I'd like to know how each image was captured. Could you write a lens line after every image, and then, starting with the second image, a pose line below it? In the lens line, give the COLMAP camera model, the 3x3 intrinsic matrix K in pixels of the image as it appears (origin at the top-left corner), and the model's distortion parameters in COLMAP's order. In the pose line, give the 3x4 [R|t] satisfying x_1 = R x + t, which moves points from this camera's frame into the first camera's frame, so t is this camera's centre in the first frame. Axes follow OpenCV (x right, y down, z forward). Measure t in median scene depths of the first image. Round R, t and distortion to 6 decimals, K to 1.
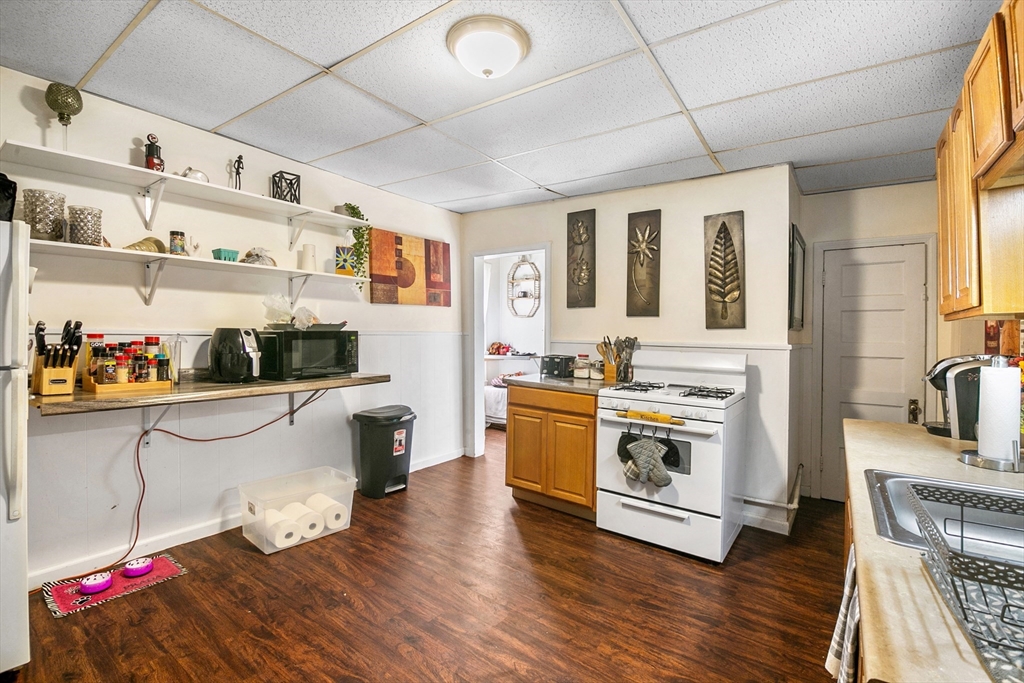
lens RADIAL K [[471.4, 0, 510.9], [0, 471.4, 335.3], [0, 0, 1]] dist [0.000672, -0.000100]
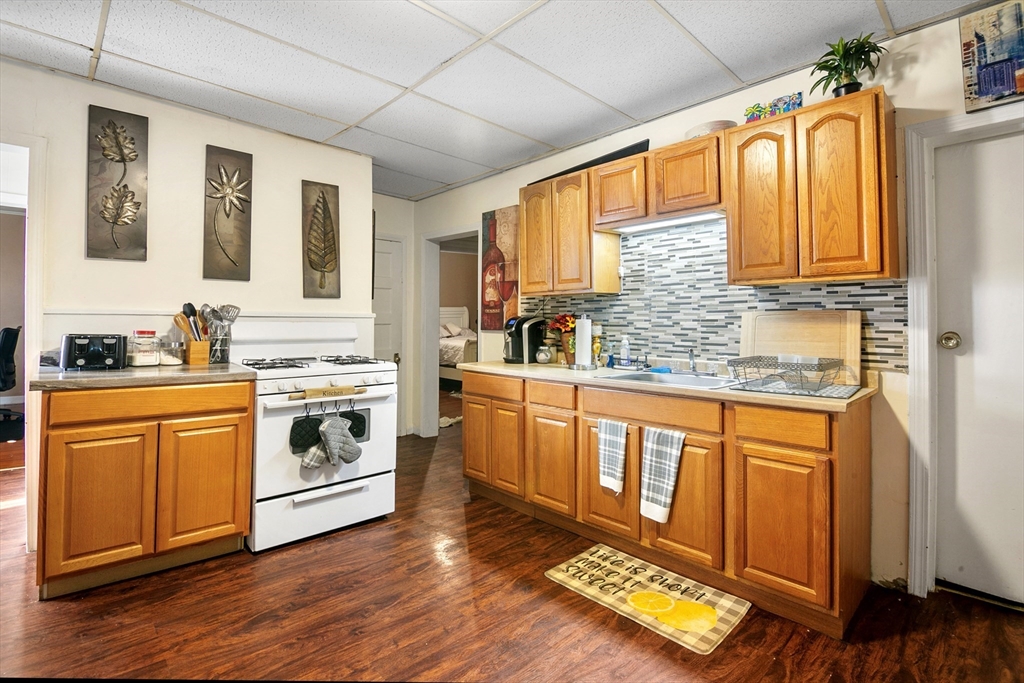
lens RADIAL K [[471.4, 0, 495.3], [0, 471.4, 313.0], [0, 0, 1]] dist [0.000672, -0.000100]
pose [[0.205828, 0.002545, 0.978585, -0.473325], [-0.000513, 0.999997, -0.002493, 0.020979], [-0.978588, 0.000012, 0.205829, 0.451399]]
